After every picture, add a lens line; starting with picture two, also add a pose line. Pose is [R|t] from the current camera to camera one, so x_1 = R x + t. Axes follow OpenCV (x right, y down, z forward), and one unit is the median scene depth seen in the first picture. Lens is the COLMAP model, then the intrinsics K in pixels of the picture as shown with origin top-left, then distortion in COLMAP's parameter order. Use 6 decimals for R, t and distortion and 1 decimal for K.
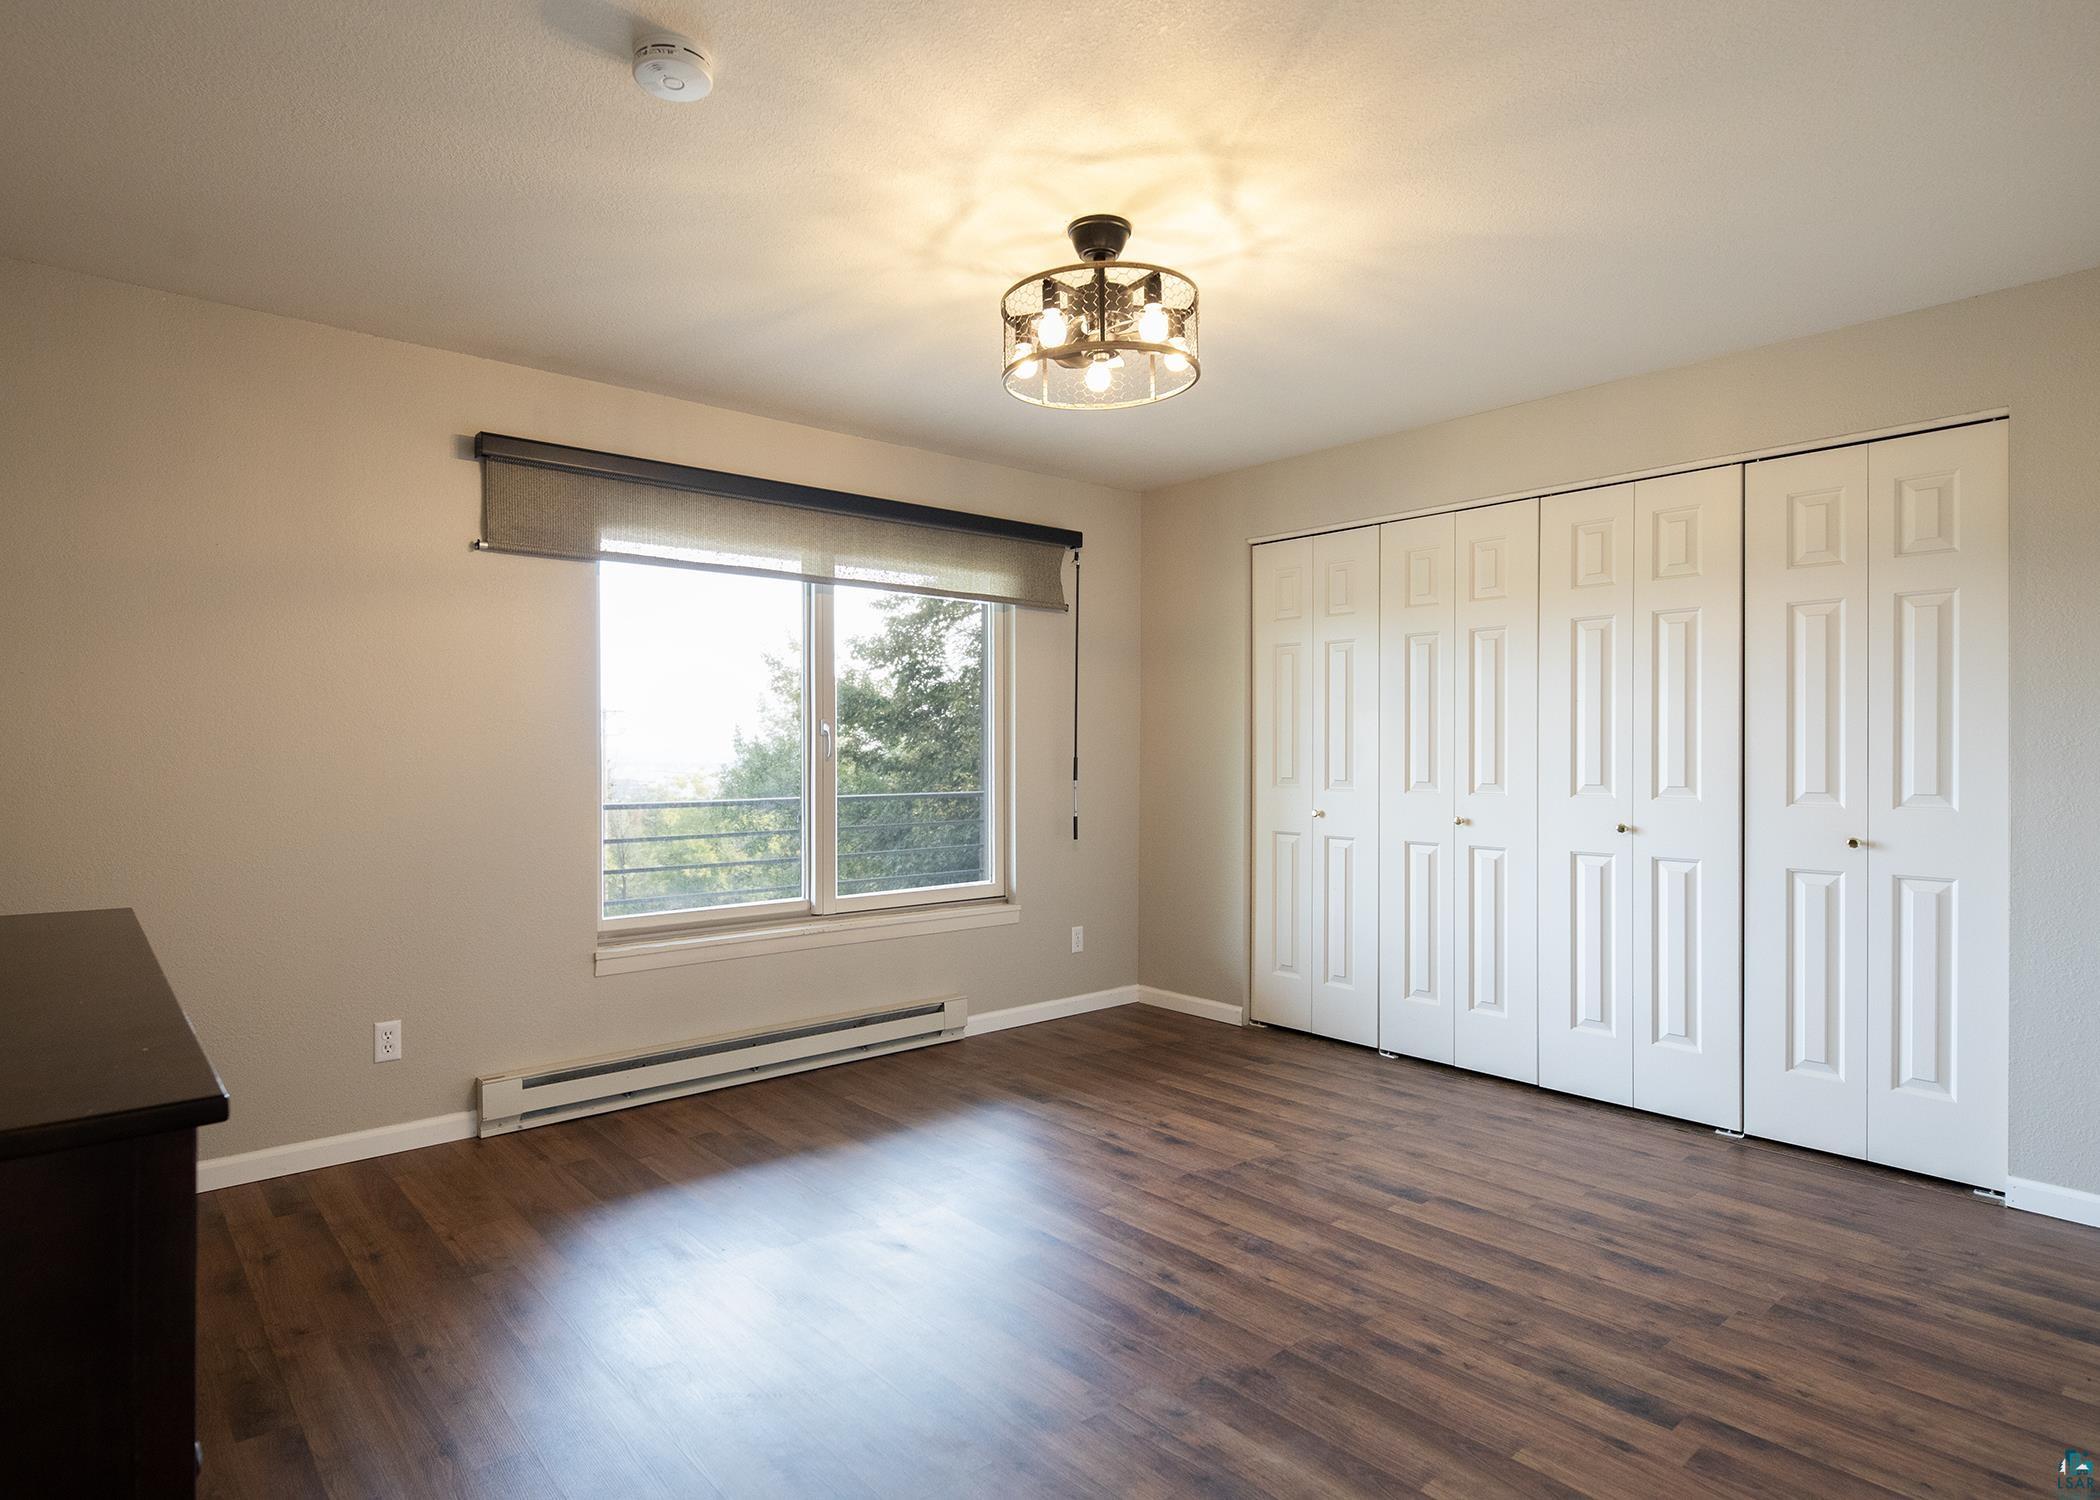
lens RADIAL K [[1202.8, 0, 1045.0], [0, 1202.8, 747.9], [0, 0, 1]] dist [0.001514, 0.000146]
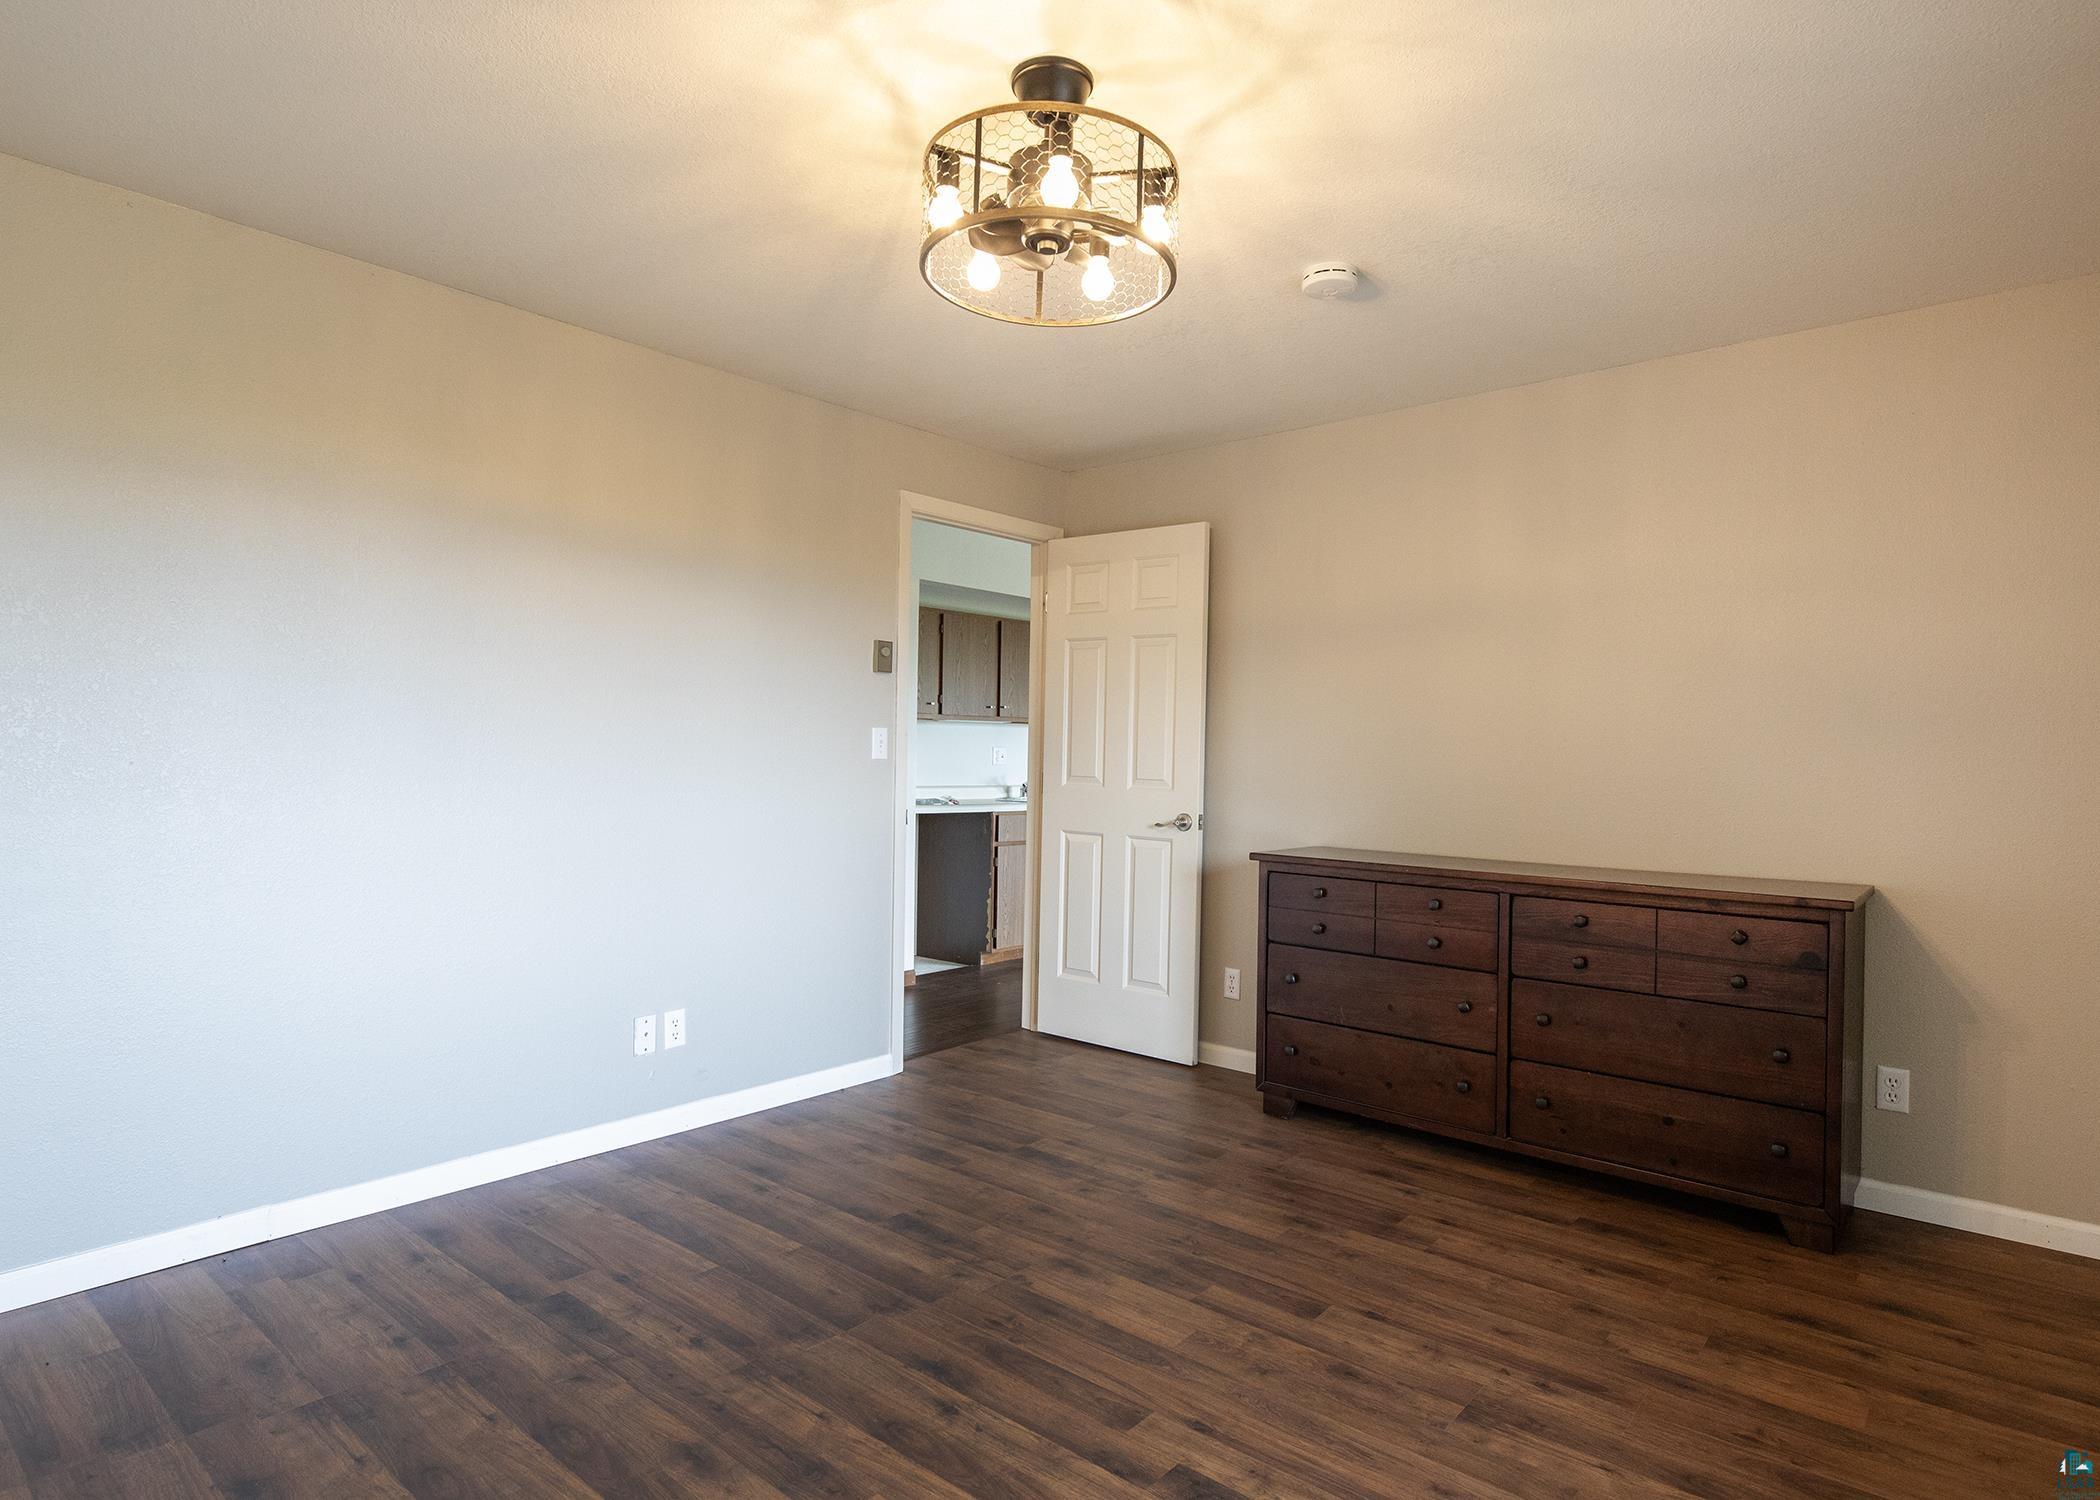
lens RADIAL K [[1074.1, 0, 1043.9], [0, 1074.1, 752.3], [0, 0, 1]] dist [0.002934, 0.000389]
pose [[-0.994323, -0.014446, -0.105422, 0.123795], [-0.014828, 0.999886, 0.002842, -0.002839], [0.105369, 0.004389, -0.994424, 1.784108]]
